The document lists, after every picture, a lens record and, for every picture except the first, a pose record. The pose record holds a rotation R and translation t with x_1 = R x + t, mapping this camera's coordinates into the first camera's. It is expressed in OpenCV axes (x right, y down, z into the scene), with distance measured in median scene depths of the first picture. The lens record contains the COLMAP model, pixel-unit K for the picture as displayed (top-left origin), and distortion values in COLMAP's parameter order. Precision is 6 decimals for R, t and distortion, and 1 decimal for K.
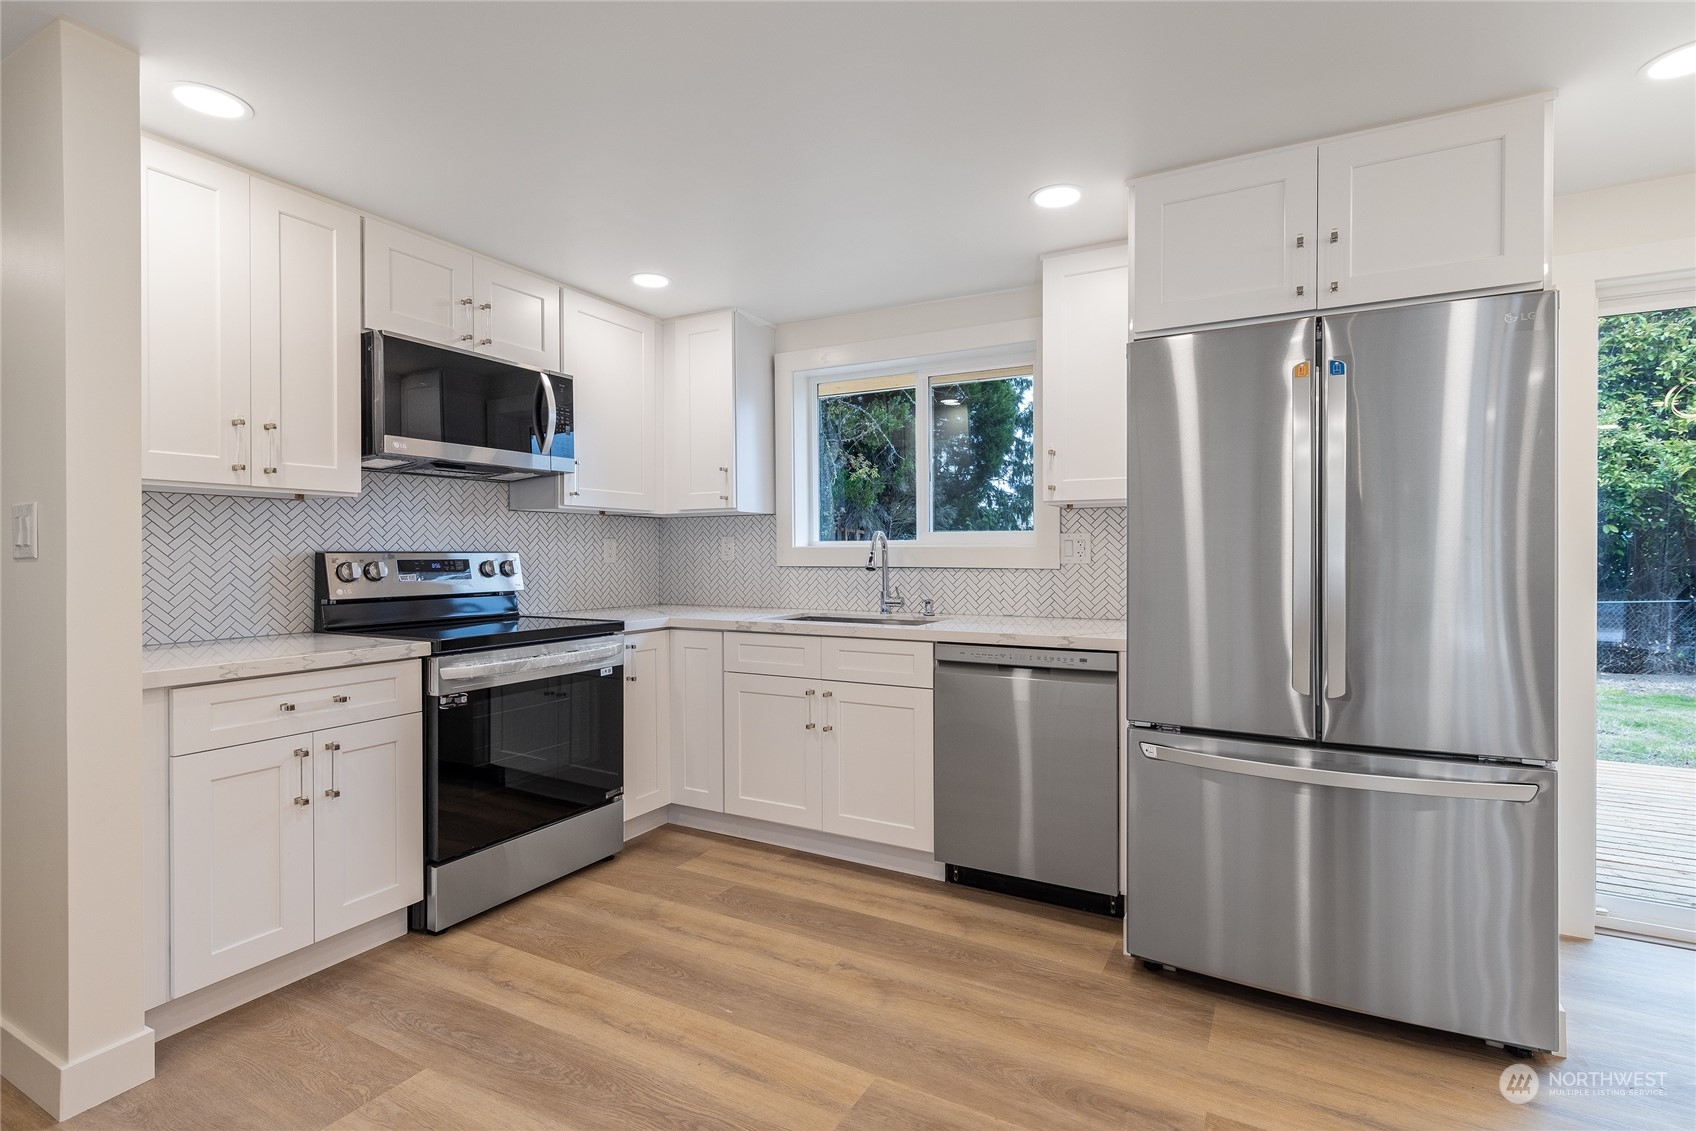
lens RADIAL K [[796.8, 0, 851.3], [0, 796.8, 559.1], [0, 0, 1]] dist [0.004238, 0.000307]
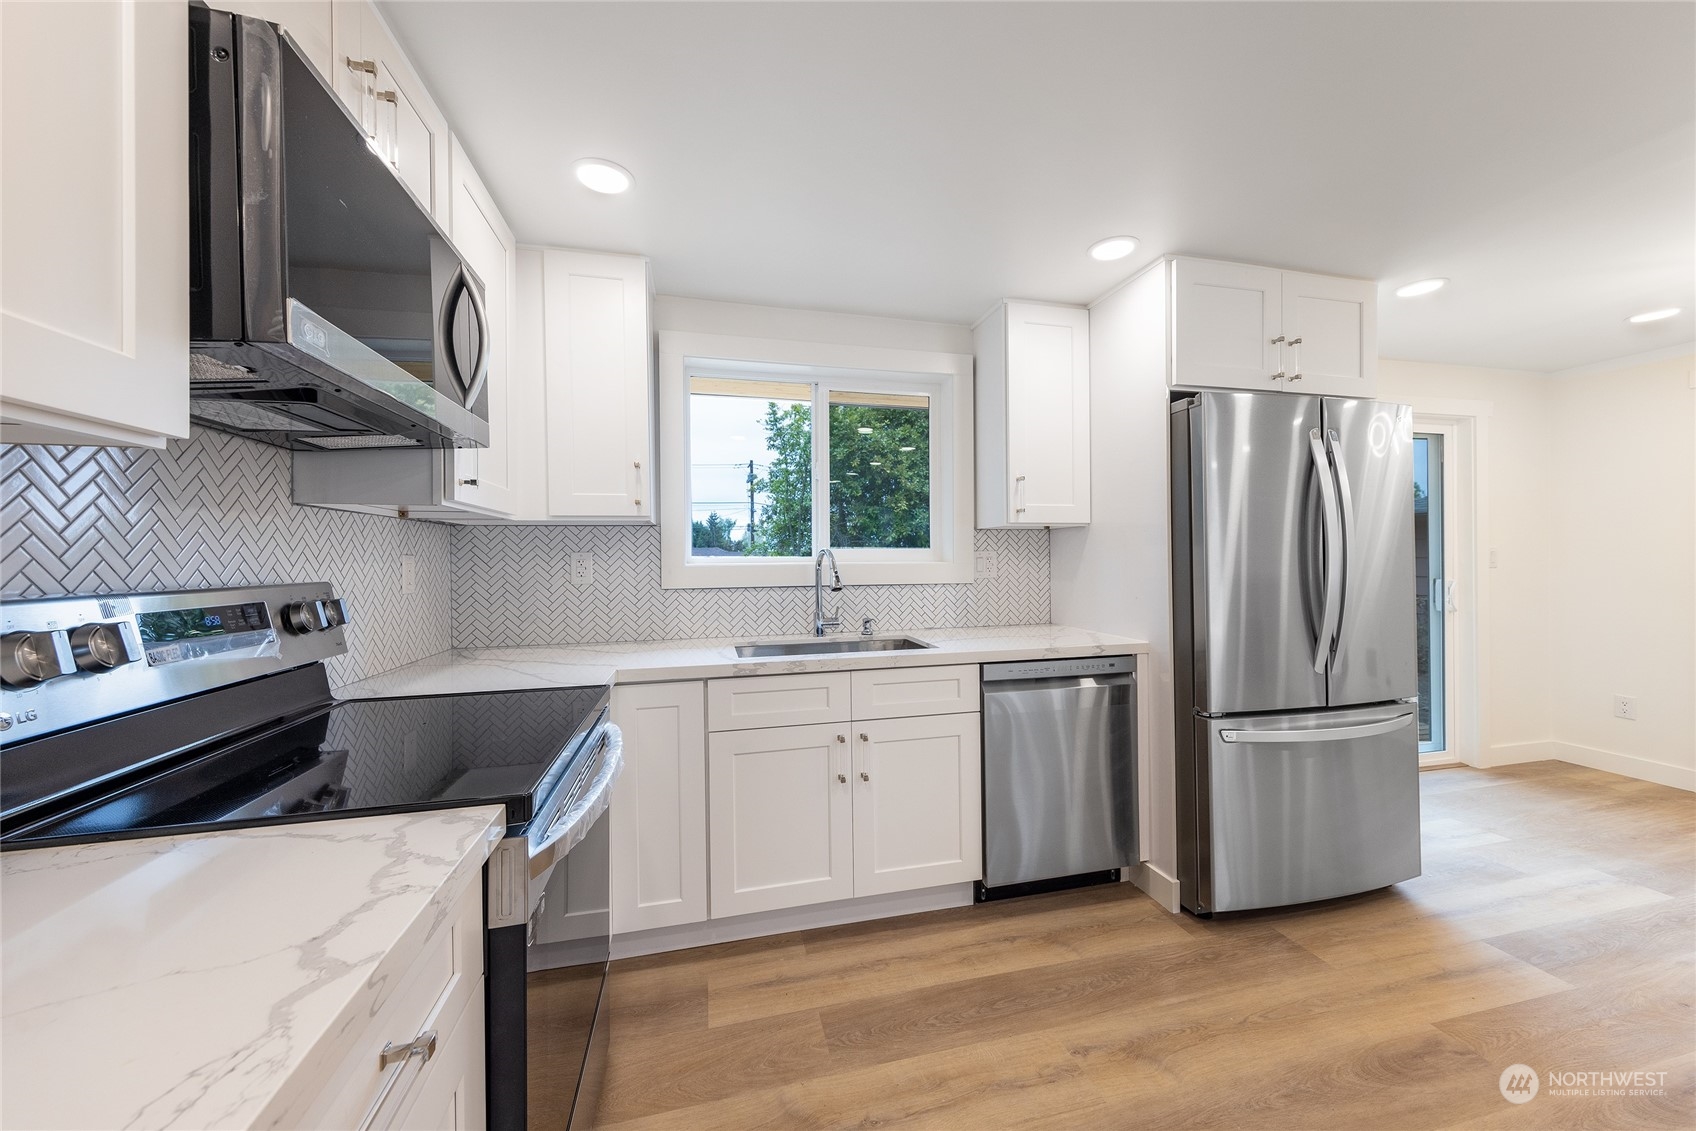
lens RADIAL K [[635.0, 0, 855.1], [0, 635.0, 560.4], [0, 0, 1]] dist [0.003109, 0.000081]
pose [[0.735557, -0.007028, 0.677426, -0.543724], [0.013634, 0.999897, -0.004431, -0.020855], [-0.677325, 0.012496, 0.735578, 0.539725]]
